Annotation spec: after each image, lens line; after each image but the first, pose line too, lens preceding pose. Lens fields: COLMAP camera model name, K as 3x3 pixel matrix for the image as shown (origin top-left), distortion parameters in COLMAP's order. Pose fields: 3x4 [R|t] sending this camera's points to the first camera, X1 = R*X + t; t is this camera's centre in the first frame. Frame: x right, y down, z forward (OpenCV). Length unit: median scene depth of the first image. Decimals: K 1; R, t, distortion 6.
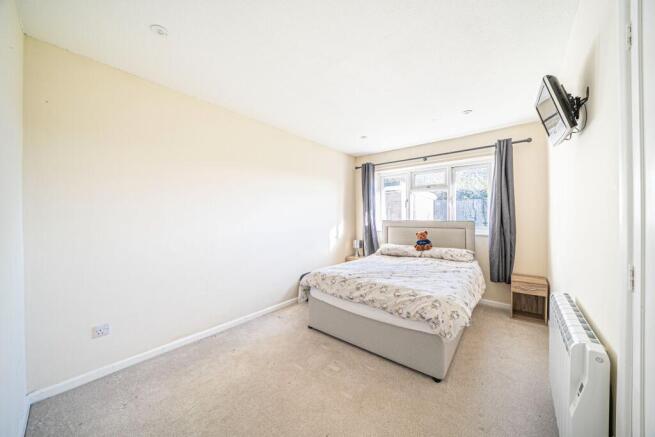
lens RADIAL K [[227.8, 0, 328.8], [0, 227.8, 219.3], [0, 0, 1]] dist [-0.001357, -0.000018]
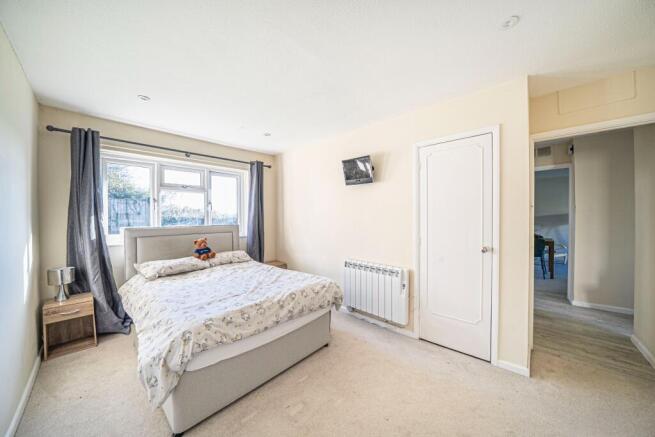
lens RADIAL K [[227.8, 0, 325.9], [0, 227.8, 217.8], [0, 0, 1]] dist [-0.001357, -0.000018]
pose [[0.077679, -0.005269, 0.996964, -0.439669], [0.017754, 0.999835, 0.003900, -0.022272], [-0.996820, 0.017397, 0.077760, 0.459086]]
